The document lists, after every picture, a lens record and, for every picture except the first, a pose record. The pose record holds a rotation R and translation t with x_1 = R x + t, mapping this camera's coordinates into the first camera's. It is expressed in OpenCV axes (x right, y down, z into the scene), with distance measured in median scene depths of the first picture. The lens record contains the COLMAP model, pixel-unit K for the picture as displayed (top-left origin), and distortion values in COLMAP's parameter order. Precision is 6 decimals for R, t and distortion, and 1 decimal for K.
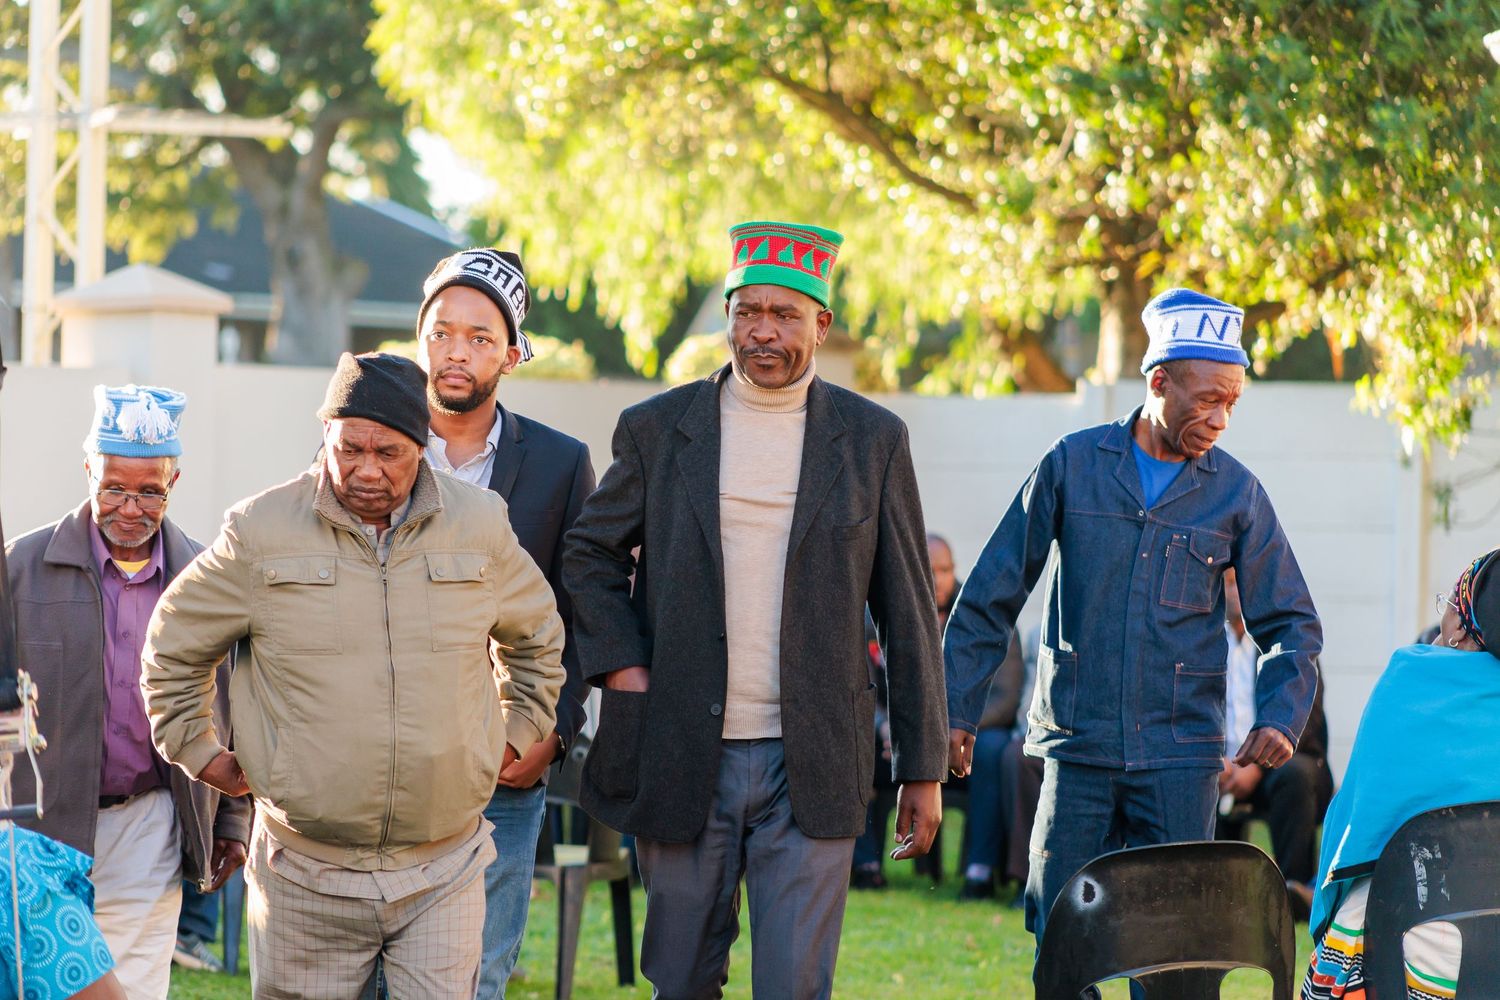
lens RADIAL K [[7367.9, 0, 750.0], [0, 7367.9, 500.1], [0, 0, 1]] dist [-0.263101, 0.000000]
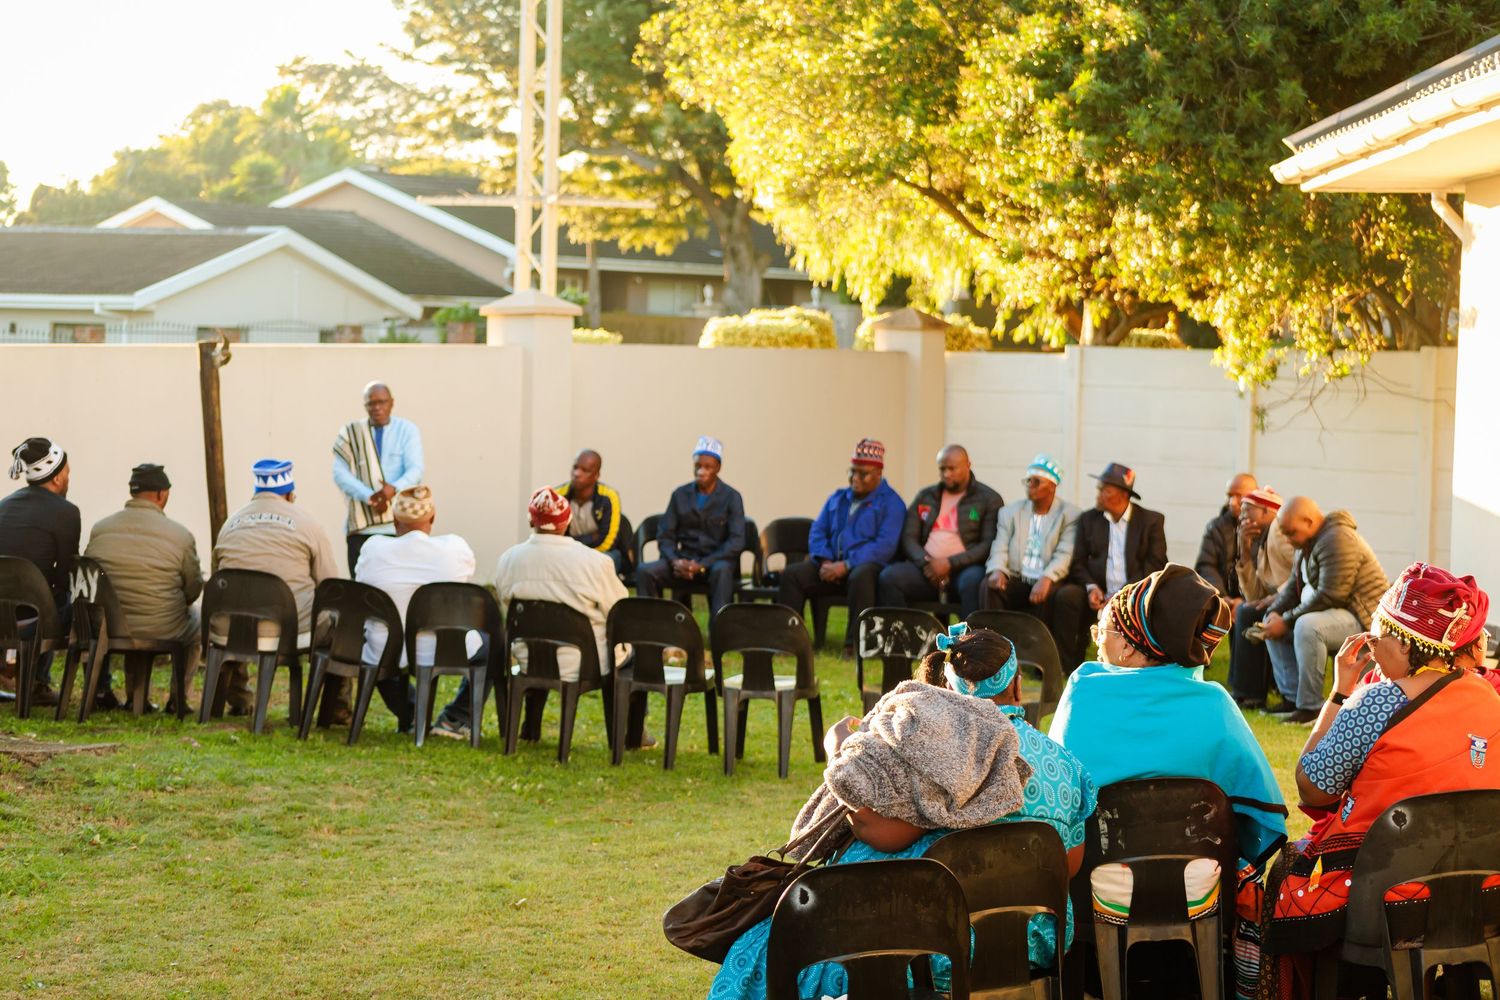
lens RADIAL K [[3235.6, 0, 750.4], [0, 3235.6, 500.0], [0, 0, 1]] dist [0.026846, 0.000000]
pose [[0.996231, 0.007646, -0.086408, 0.040175], [-0.003152, 0.998641, 0.052030, -0.021565], [0.086688, -0.051561, 0.994900, 0.206061]]
